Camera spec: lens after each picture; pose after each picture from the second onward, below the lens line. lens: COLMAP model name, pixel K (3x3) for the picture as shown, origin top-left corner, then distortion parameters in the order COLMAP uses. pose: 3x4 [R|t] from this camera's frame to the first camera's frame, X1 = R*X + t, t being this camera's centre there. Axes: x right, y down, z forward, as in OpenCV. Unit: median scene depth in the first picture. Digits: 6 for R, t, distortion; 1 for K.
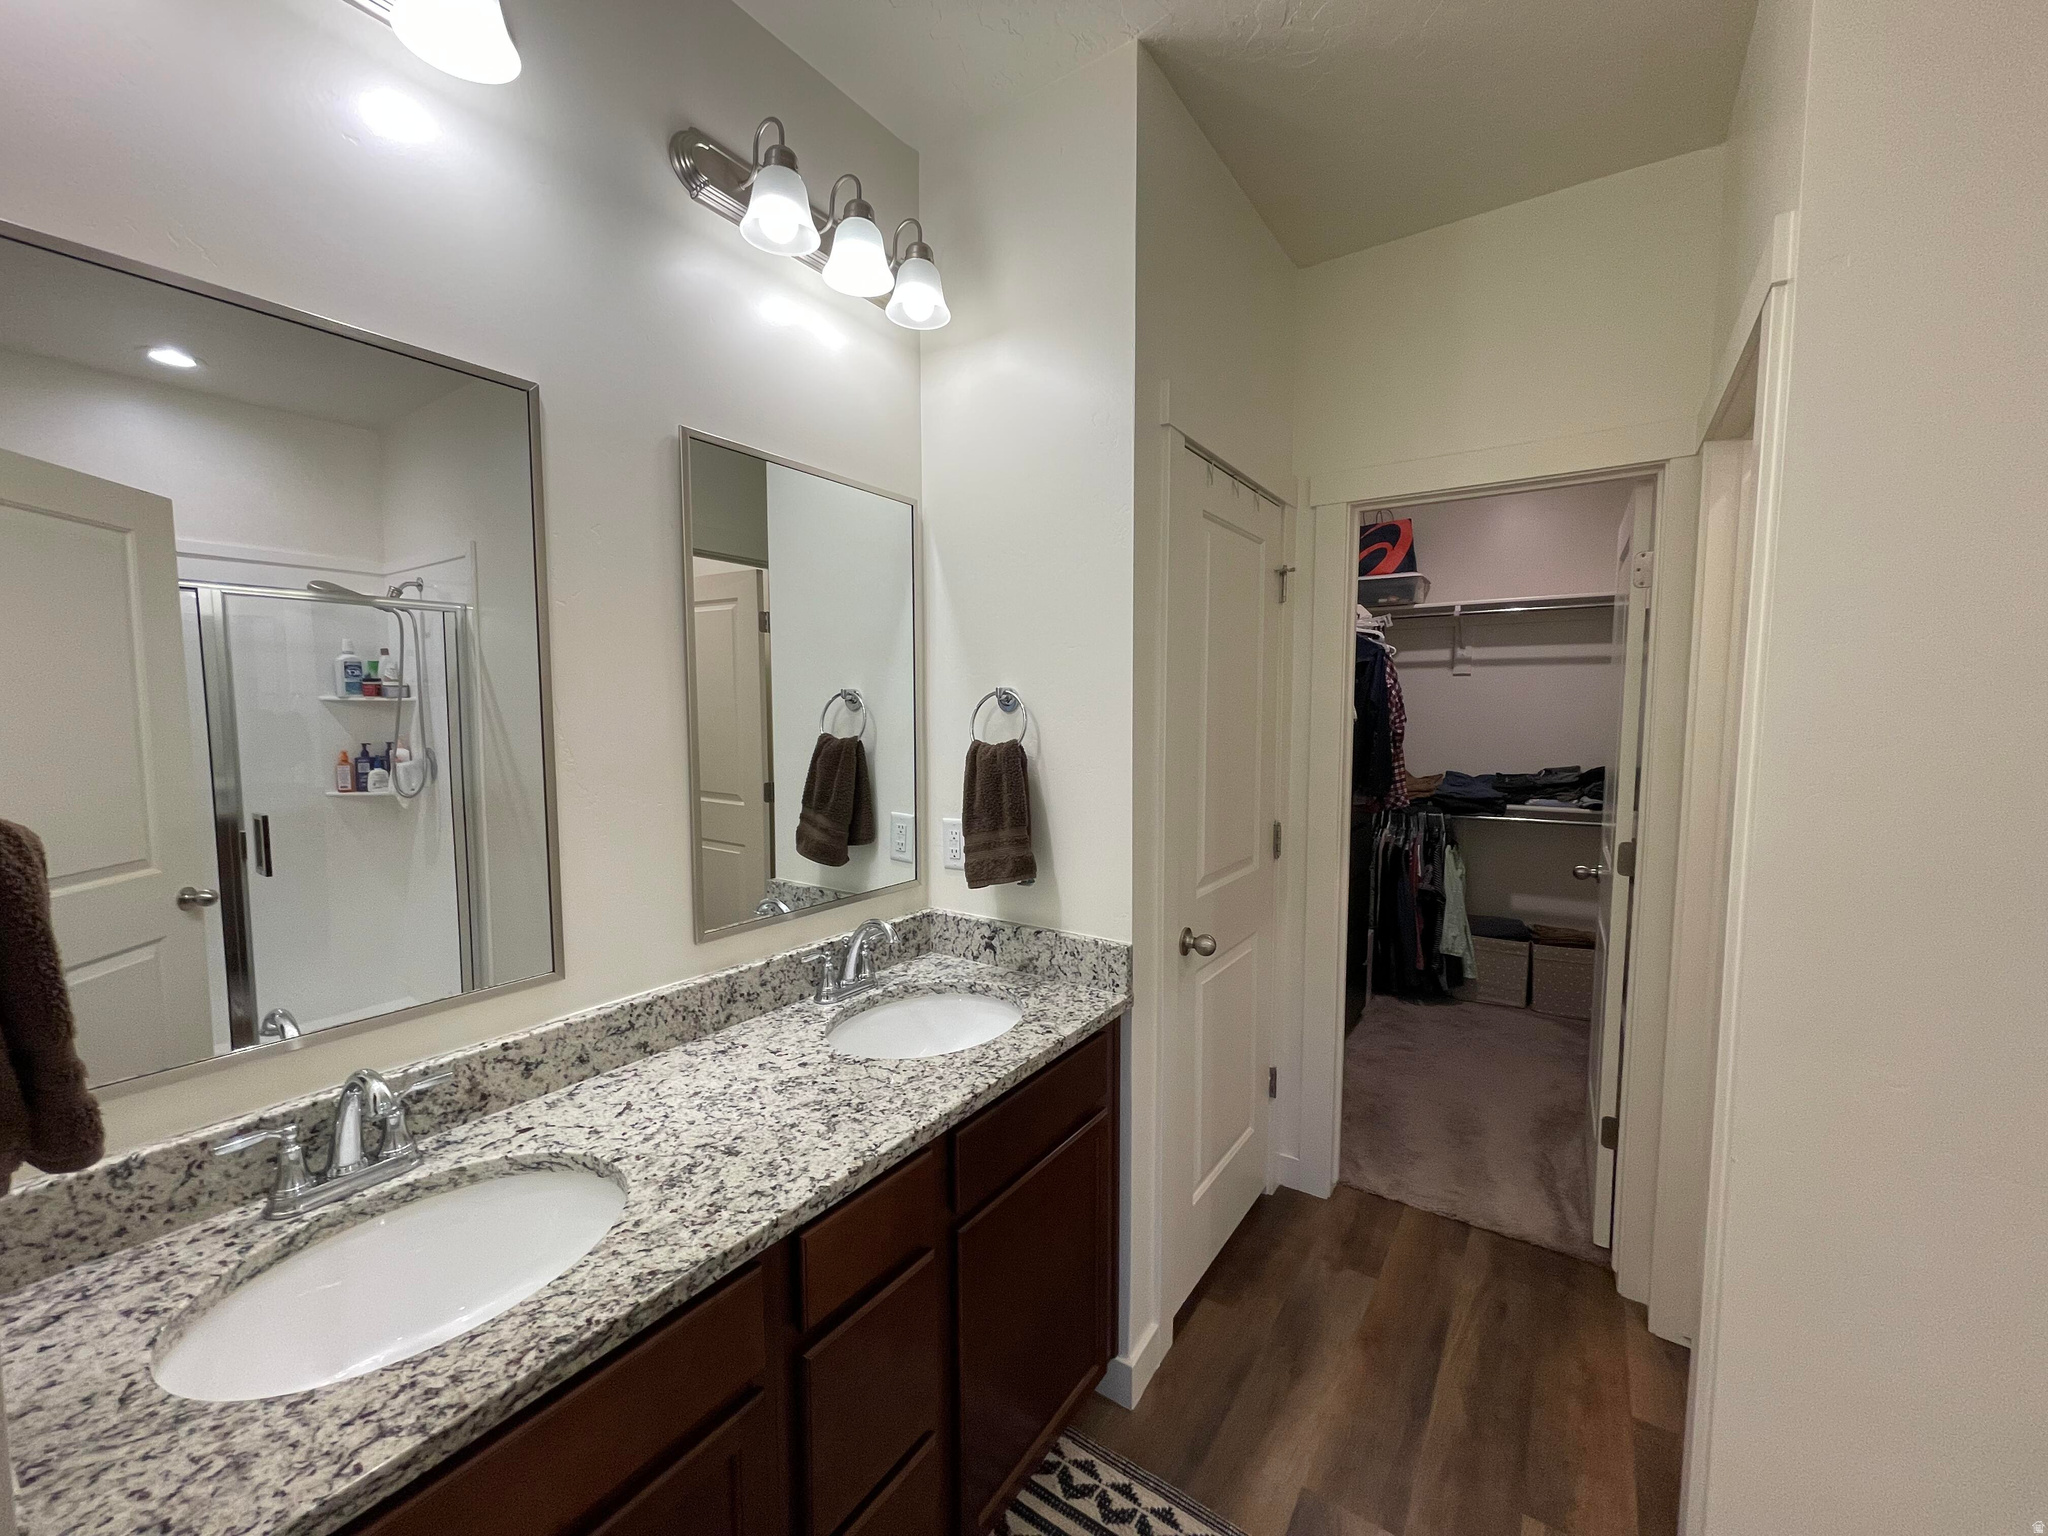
lens RADIAL K [[823.4, 0, 1007.3], [0, 823.4, 772.3], [0, 0, 1]] dist [0.003051, -0.000426]
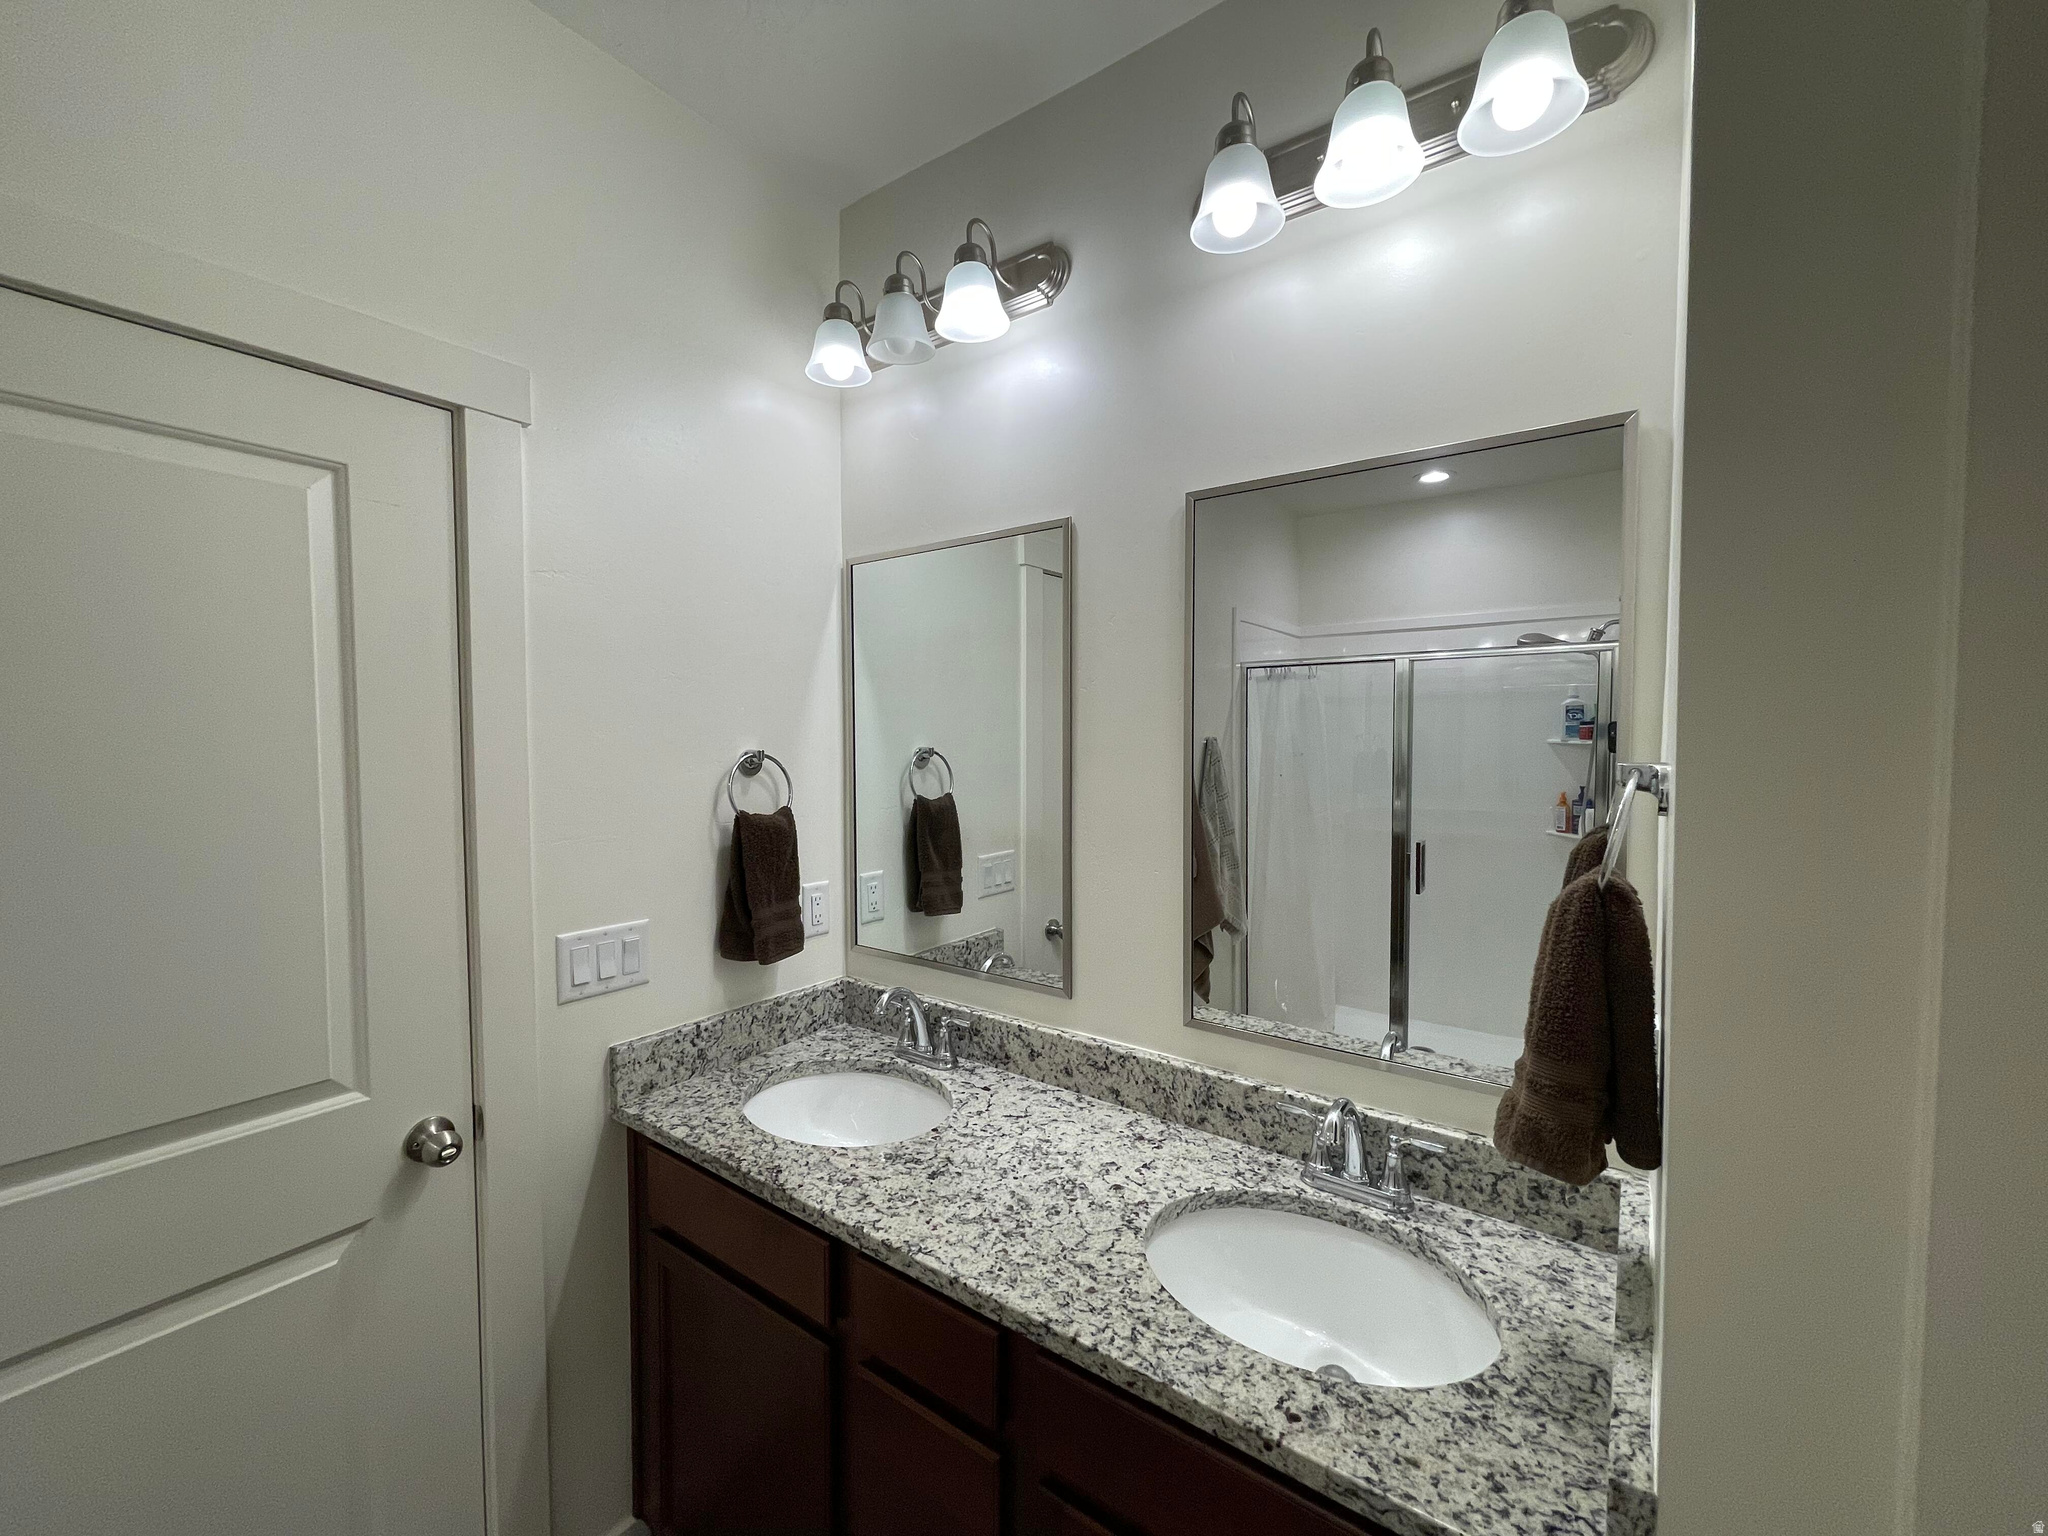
lens RADIAL K [[823.4, 0, 1004.2], [0, 823.4, 762.5], [0, 0, 1]] dist [0.003051, -0.000426]
pose [[-0.020015, 0.034611, -0.999200, 0.640104], [-0.076191, 0.996442, 0.036042, -0.127449], [0.996892, 0.076852, -0.017307, 0.875619]]
